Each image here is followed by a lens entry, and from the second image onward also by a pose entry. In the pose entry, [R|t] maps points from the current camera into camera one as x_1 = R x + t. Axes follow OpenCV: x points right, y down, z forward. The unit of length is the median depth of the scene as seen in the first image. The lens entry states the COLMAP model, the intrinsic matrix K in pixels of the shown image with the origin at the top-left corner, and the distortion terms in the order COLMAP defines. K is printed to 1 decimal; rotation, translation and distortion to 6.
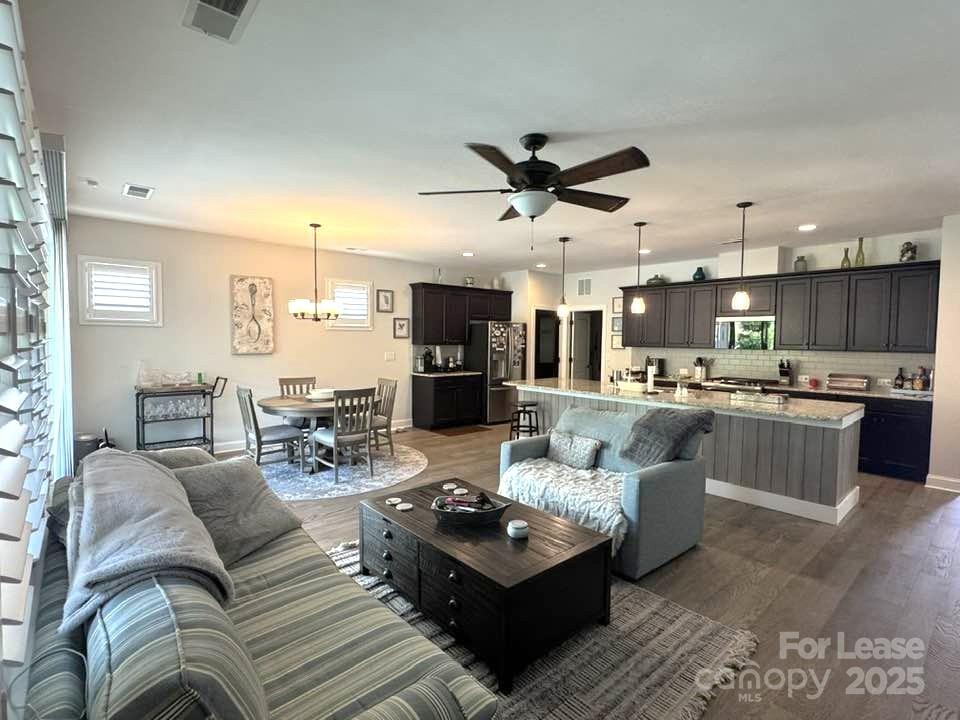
lens RADIAL K [[472.4, 0, 479.5], [0, 472.4, 361.4], [0, 0, 1]] dist [-0.002190, 0.002736]
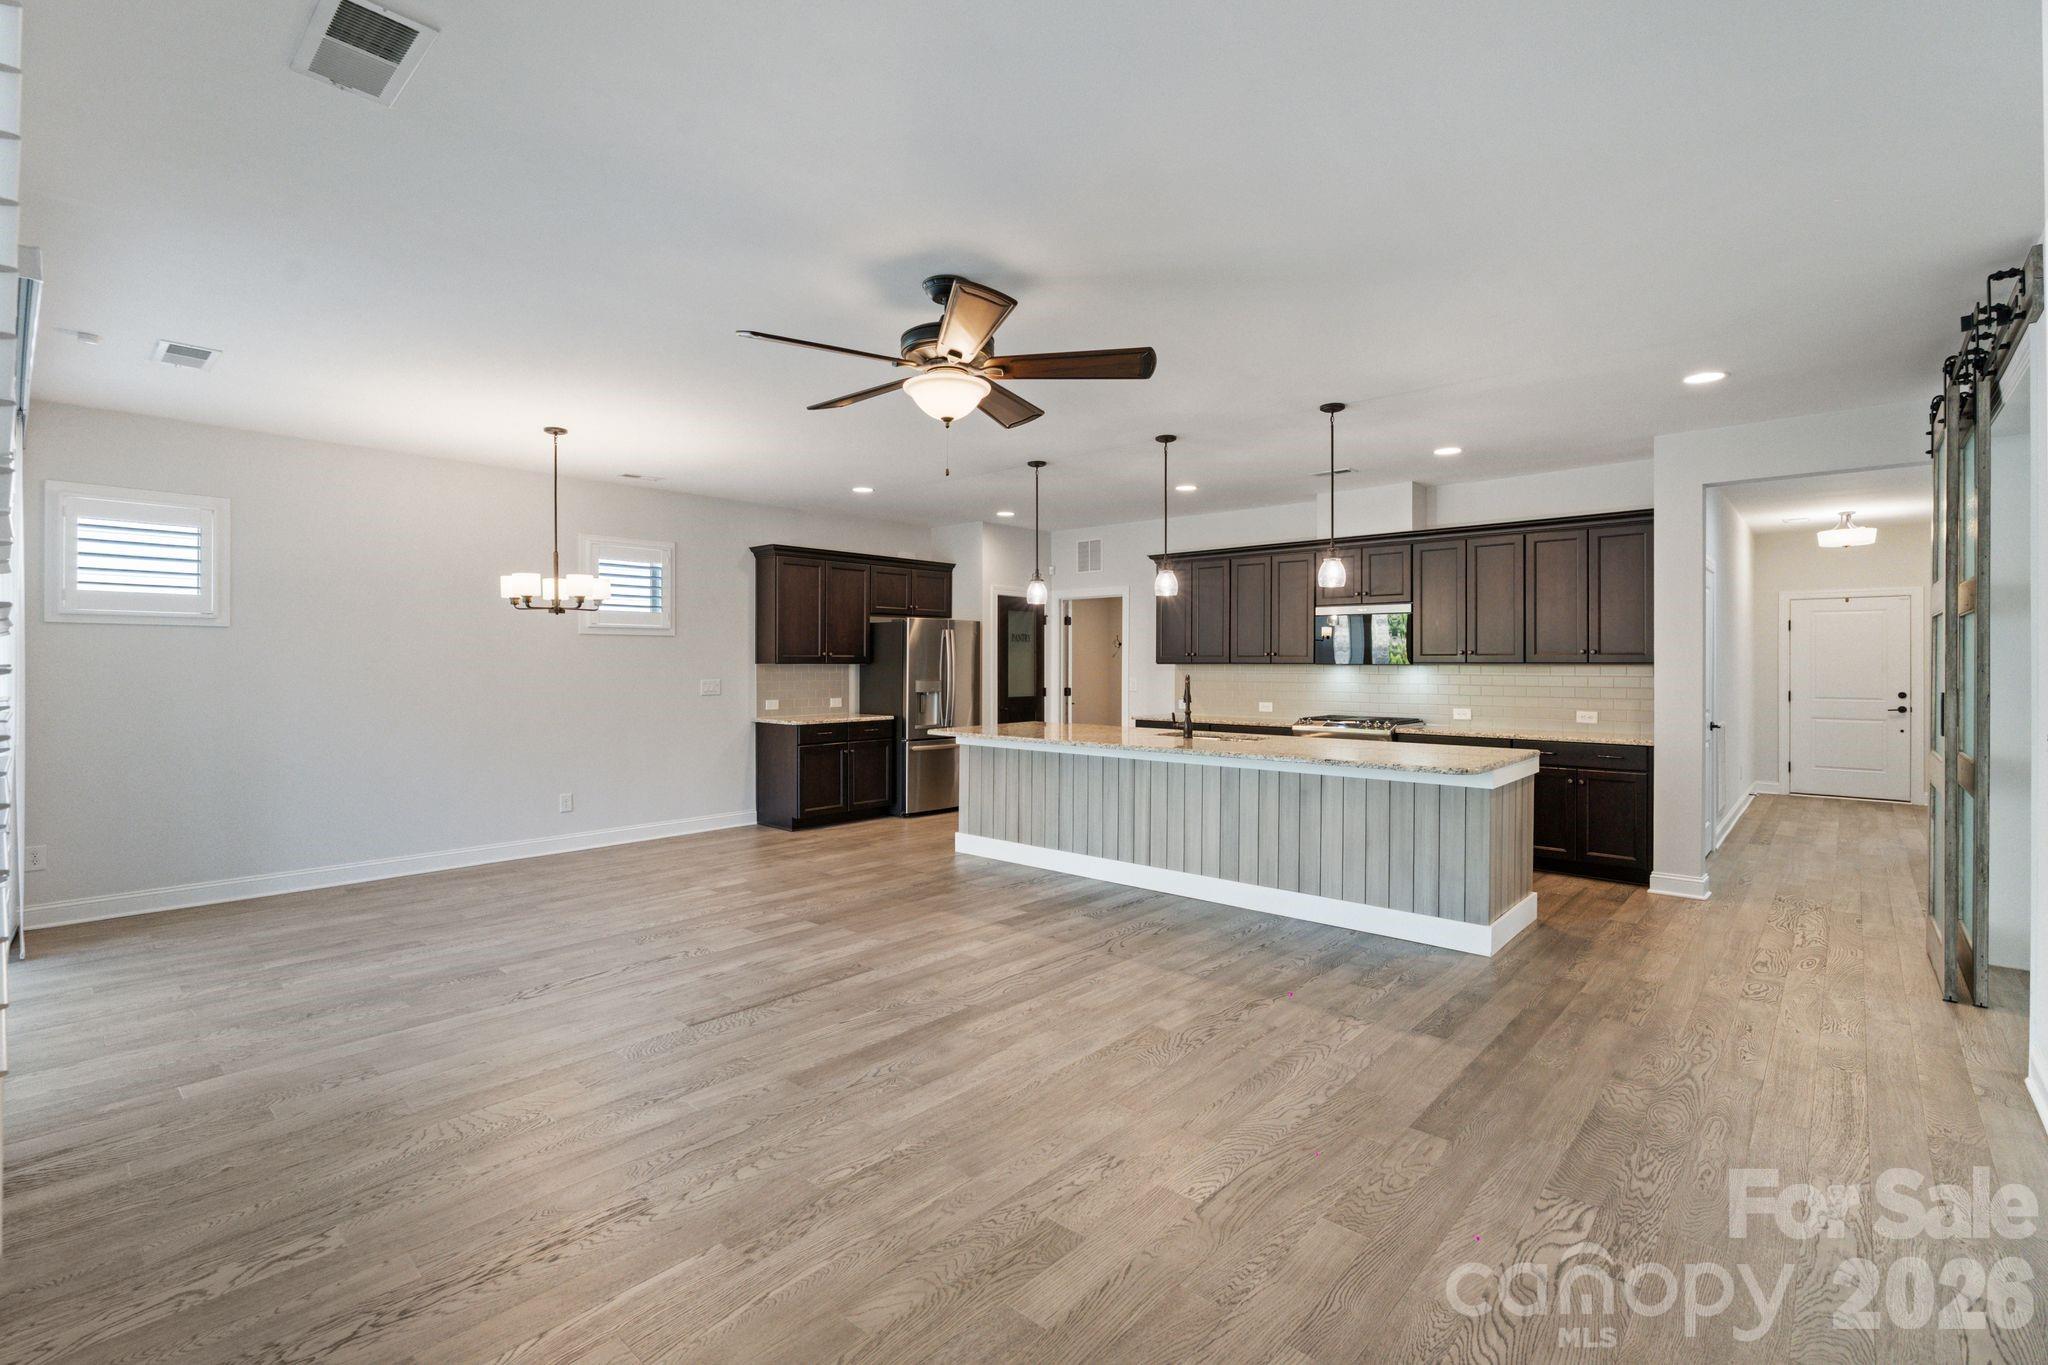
lens RADIAL K [[940.1, 0, 1023.6], [0, 940.1, 664.3], [0, 0, 1]] dist [-0.007184, 0.001301]
pose [[0.993105, -0.009328, 0.116853, 0.034603], [0.014699, 0.998870, -0.045189, 0.020459], [-0.116300, 0.046595, 0.992121, -0.059128]]
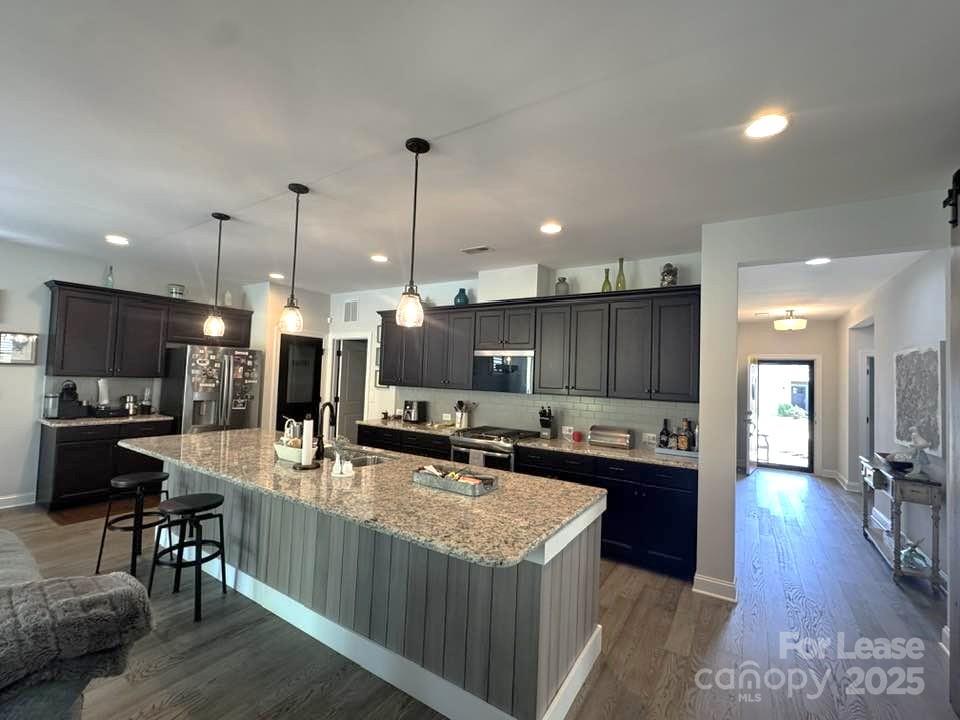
lens RADIAL K [[416.8, 0, 484.7], [0, 416.8, 359.5], [0, 0, 1]] dist [-0.008742, -0.000021]
pose [[0.960730, 0.036628, 0.275057, 0.365872], [-0.013641, 0.996285, -0.085025, -0.021637], [-0.277149, 0.077934, 0.957661, 0.368434]]
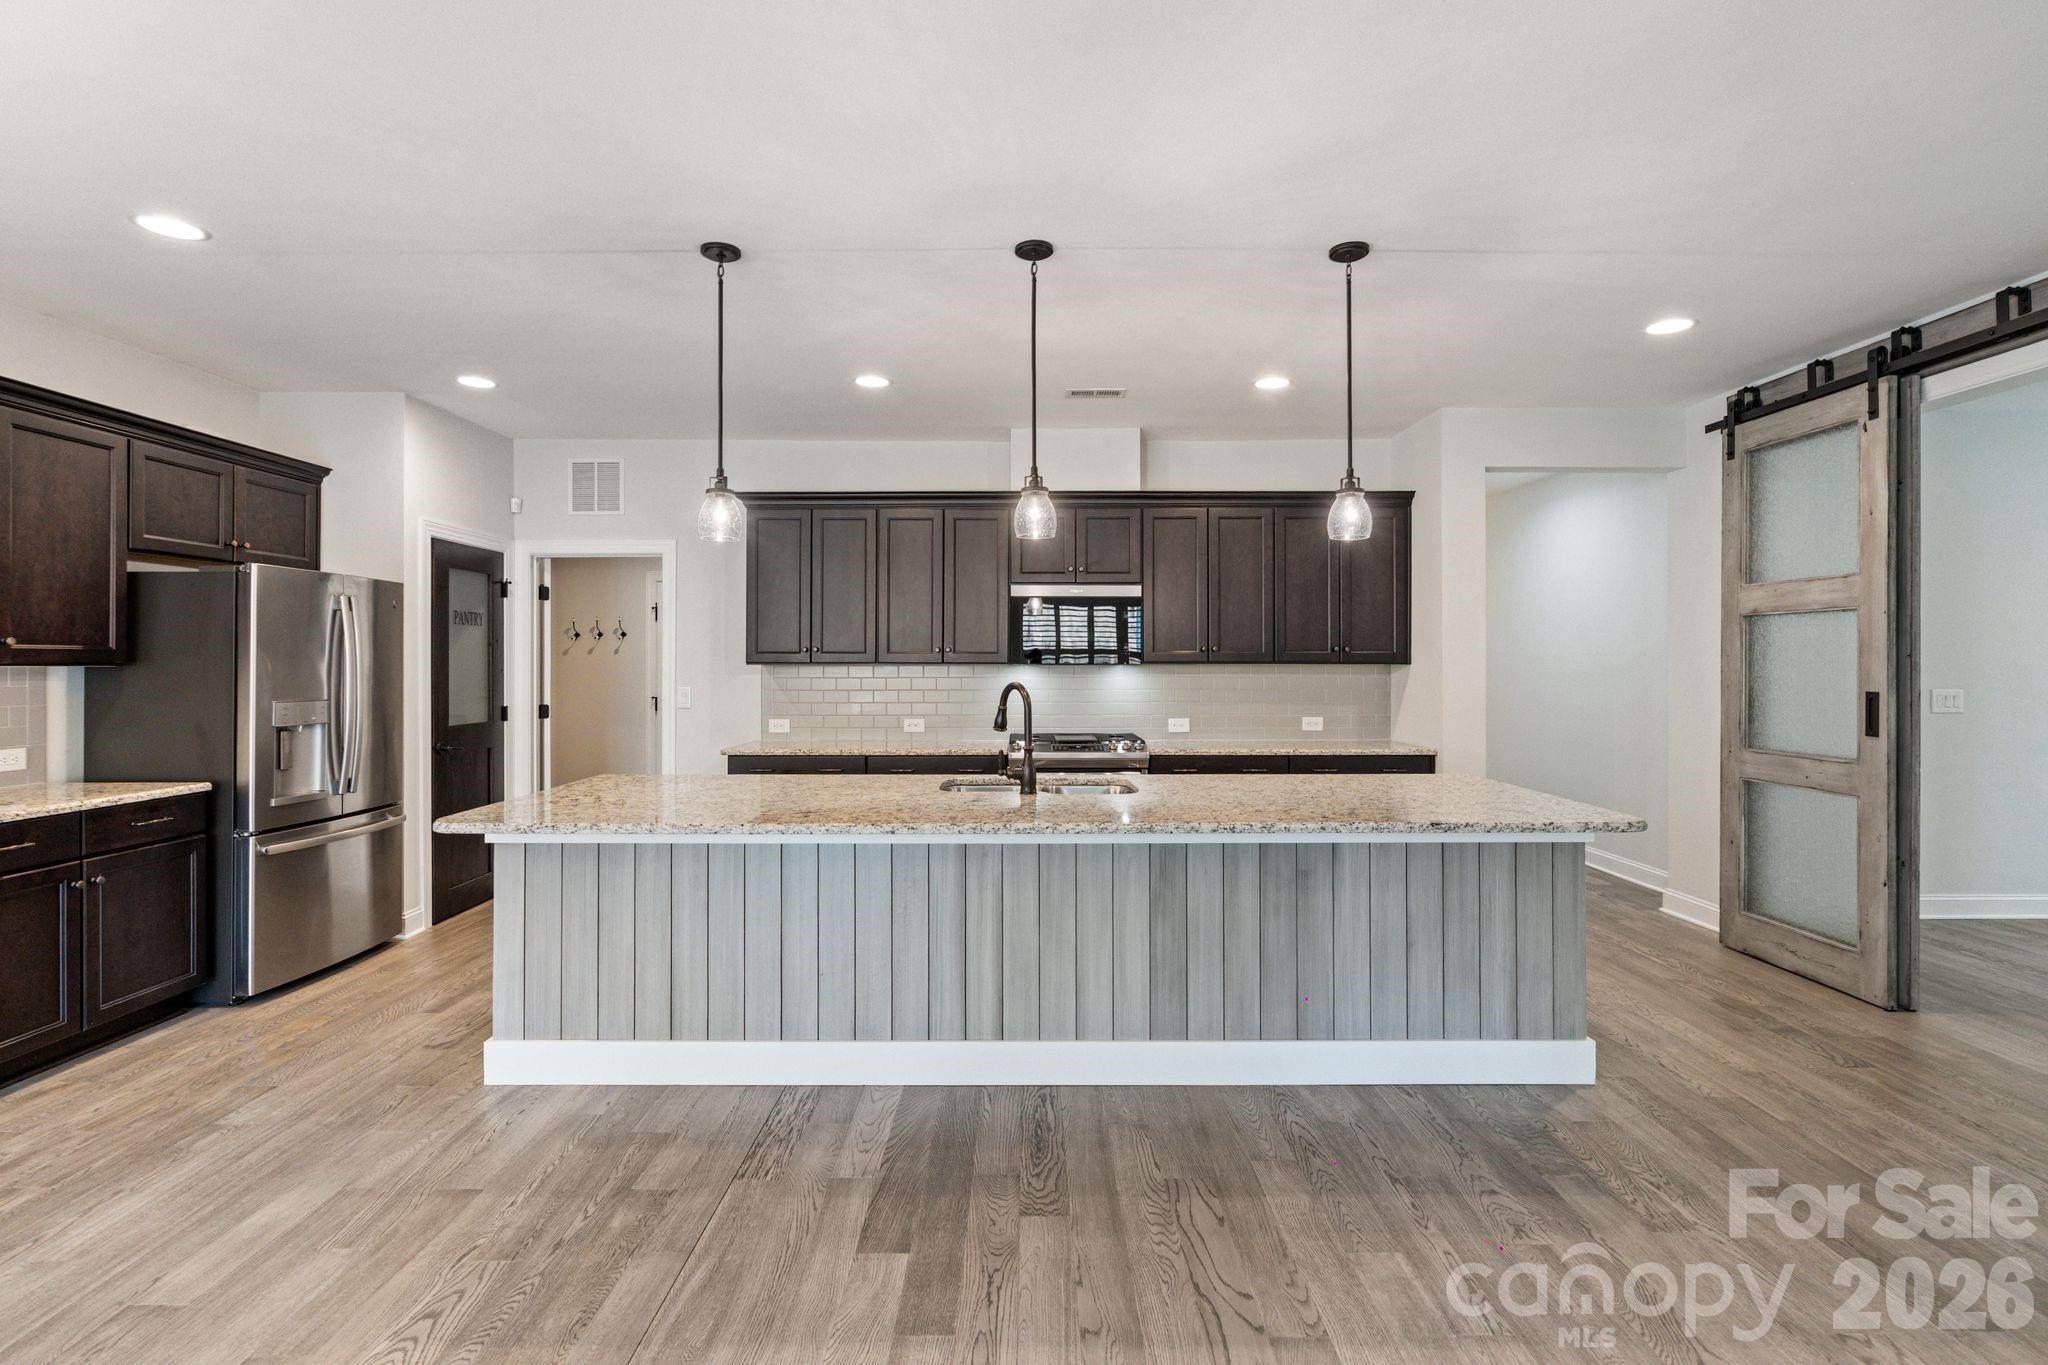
lens RADIAL K [[940.1, 0, 1029.7], [0, 940.1, 666.2], [0, 0, 1]] dist [-0.007184, 0.001301]
pose [[0.654526, -0.013626, 0.755916, -0.103881], [0.043568, 0.998856, -0.019720, -0.009437], [-0.754783, 0.045841, 0.654371, 0.525228]]
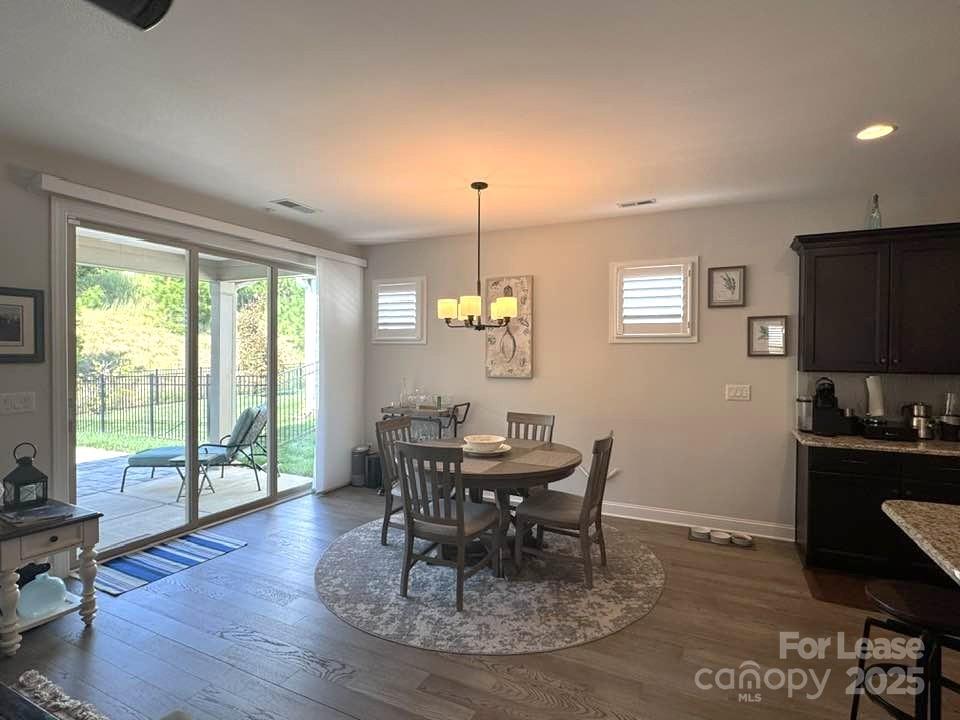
lens RADIAL K [[498.0, 0, 472.3], [0, 498.0, 360.0], [0, 0, 1]] dist [-0.007996, 0.002983]
pose [[0.376790, 0.004755, -0.926286, 0.255140], [-0.045452, 0.998877, -0.013362, -0.031316], [0.925183, 0.047136, 0.376583, 0.658399]]
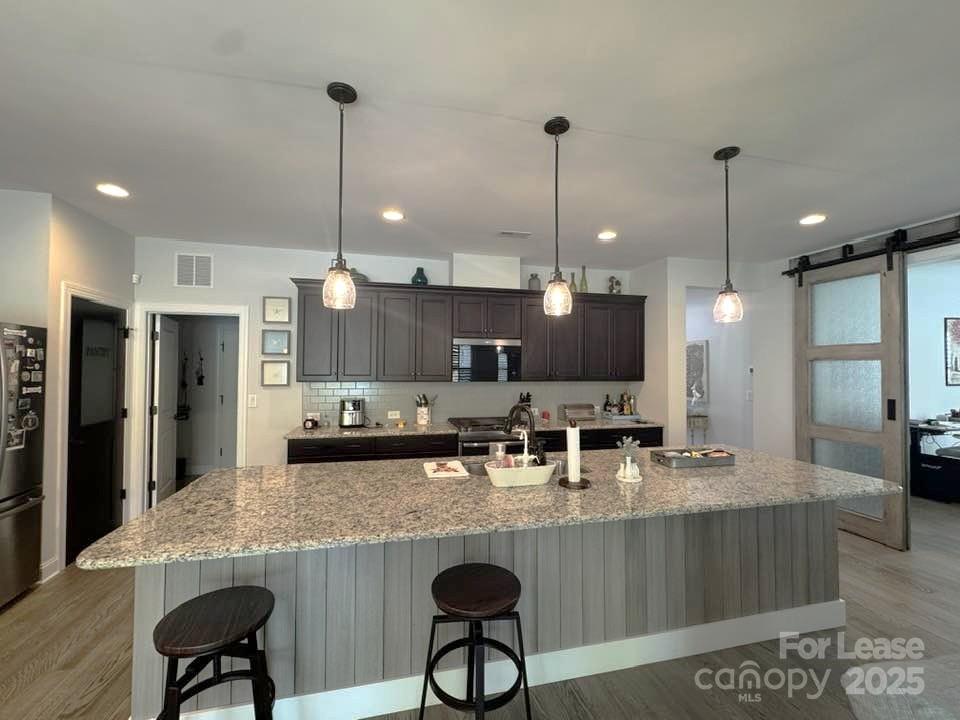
lens RADIAL K [[403.9, 0, 476.9], [0, 403.9, 360.8], [0, 0, 1]] dist [-0.000345, -0.000211]
pose [[0.463631, 0.007422, 0.885998, -0.040636], [0.042505, 0.998627, -0.030608, -0.042270], [-0.885009, 0.051850, 0.462679, 0.761016]]
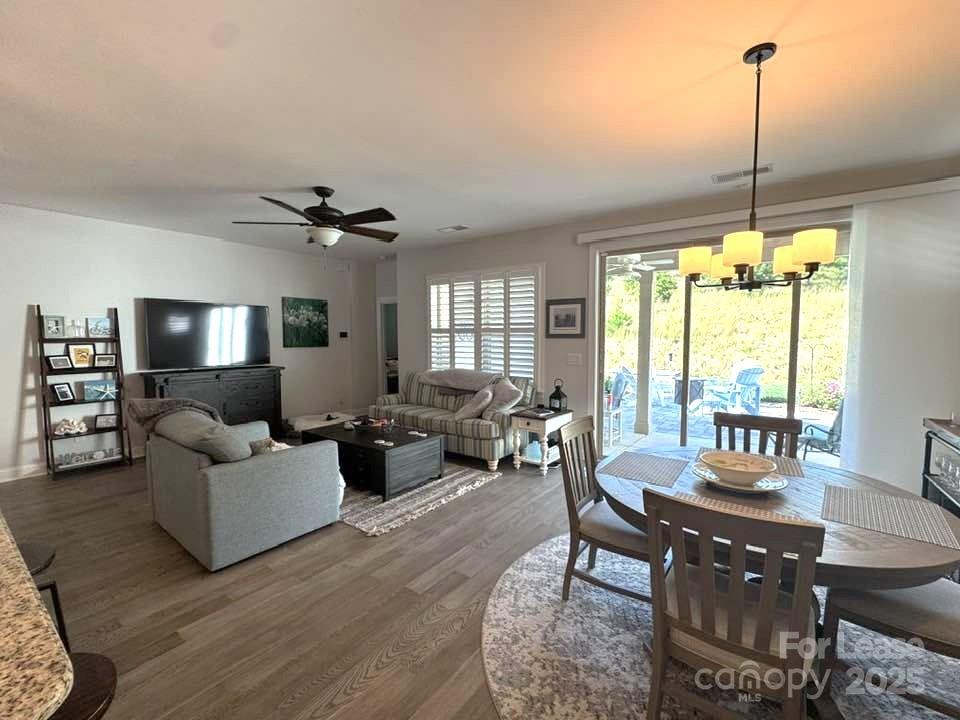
lens RADIAL K [[412.7, 0, 476.6], [0, 412.7, 360.6], [0, 0, 1]] dist [0.004528, 0.000207]
pose [[-0.978756, 0.003606, -0.204998, -0.035504], [-0.018287, 0.994325, 0.104799, -0.051734], [0.204213, 0.106322, -0.973136, 1.167595]]
